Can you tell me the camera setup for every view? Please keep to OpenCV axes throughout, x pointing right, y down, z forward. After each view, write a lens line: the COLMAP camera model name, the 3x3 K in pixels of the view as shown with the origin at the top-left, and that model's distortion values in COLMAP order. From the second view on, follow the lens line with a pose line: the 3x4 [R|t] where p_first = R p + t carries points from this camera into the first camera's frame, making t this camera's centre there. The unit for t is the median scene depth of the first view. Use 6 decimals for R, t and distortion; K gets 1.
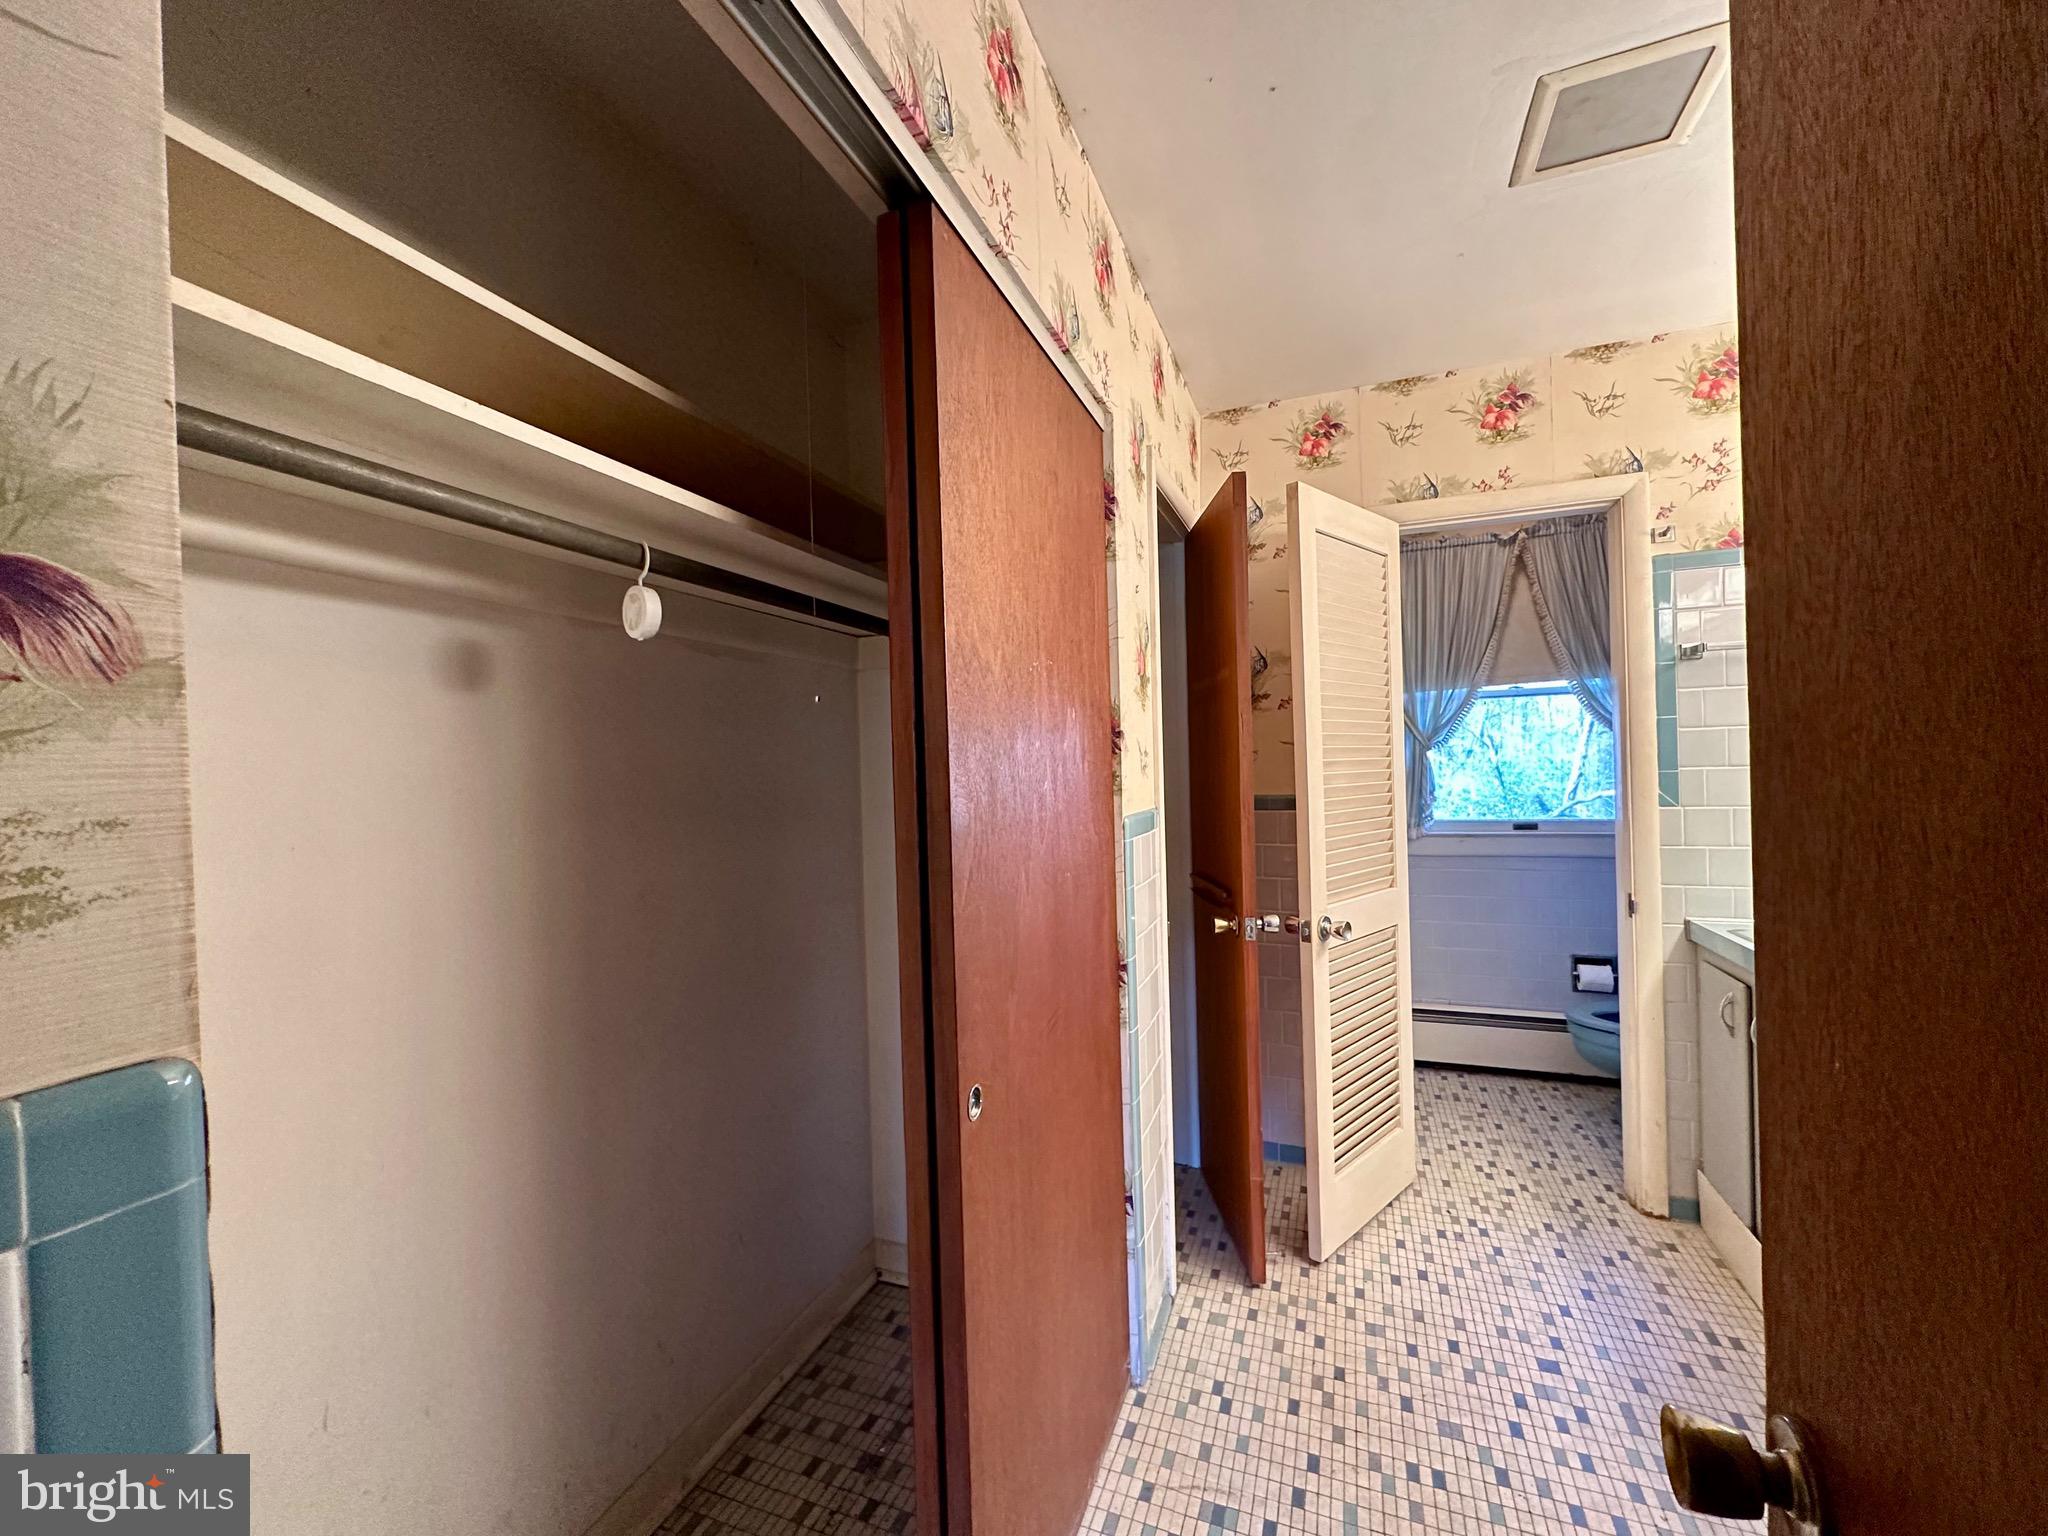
lens RADIAL K [[814.3, 0, 1025.2], [0, 814.3, 773.2], [0, 0, 1]] dist [0.000785, 0.000047]
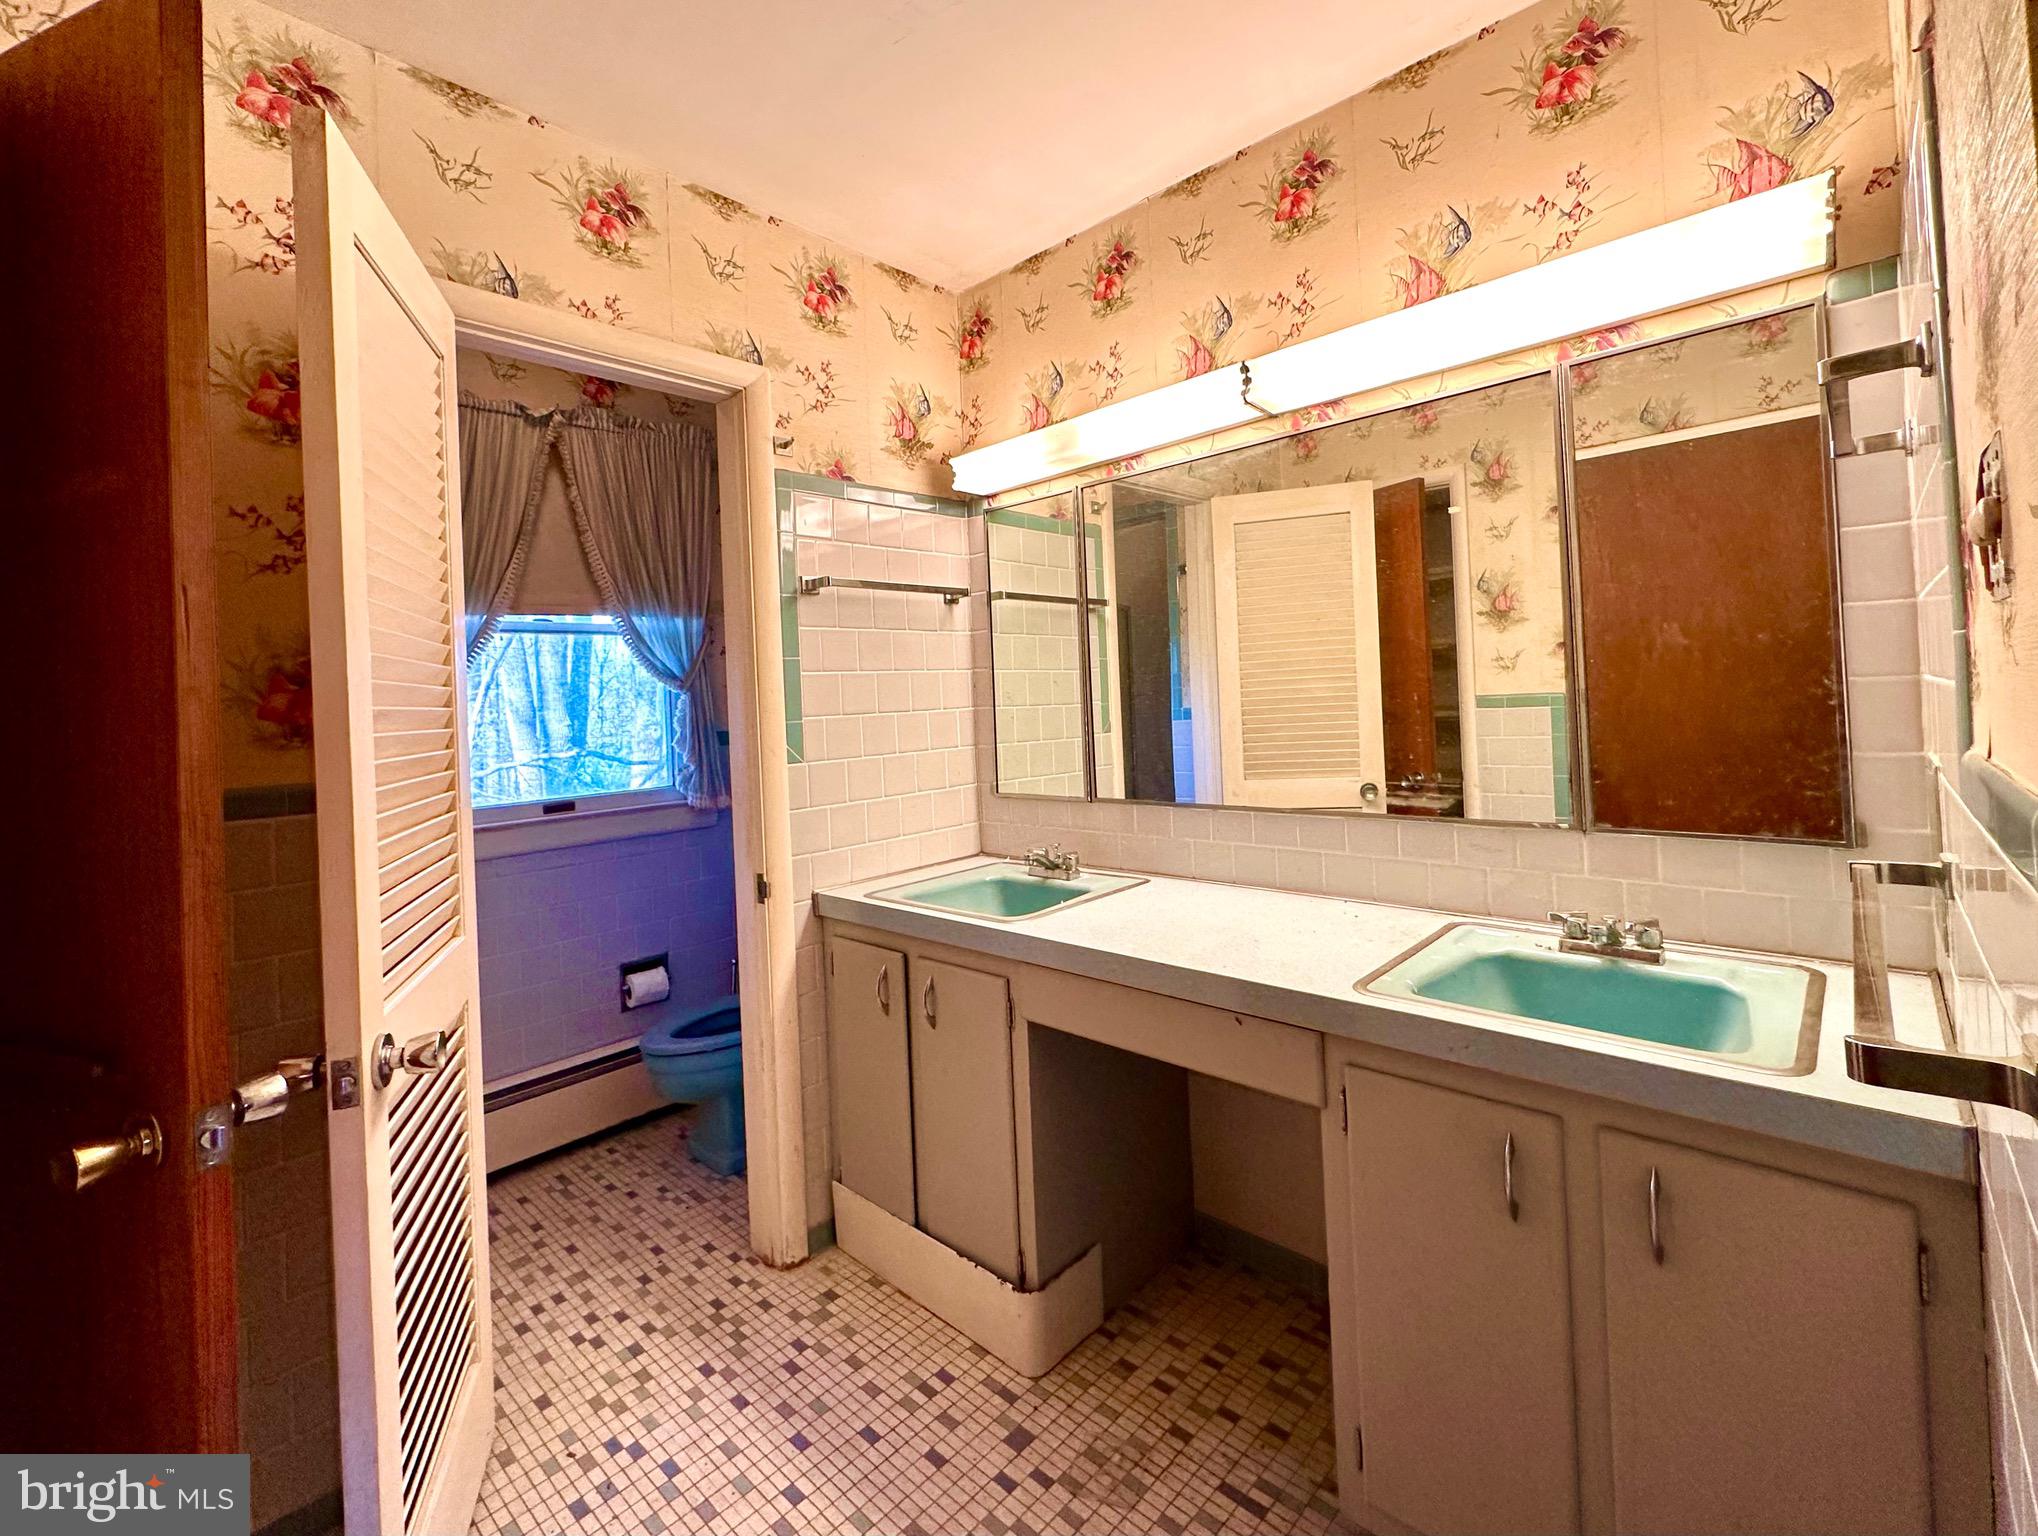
lens RADIAL K [[888.0, 0, 1067.7], [0, 888.0, 681.1], [0, 0, 1]] dist [-0.001962, -0.000456]
pose [[0.340130, 0.026972, 0.939991, 0.010411], [0.043253, 0.998082, -0.044289, 0.008634], [-0.939383, 0.055722, 0.338311, 0.389926]]
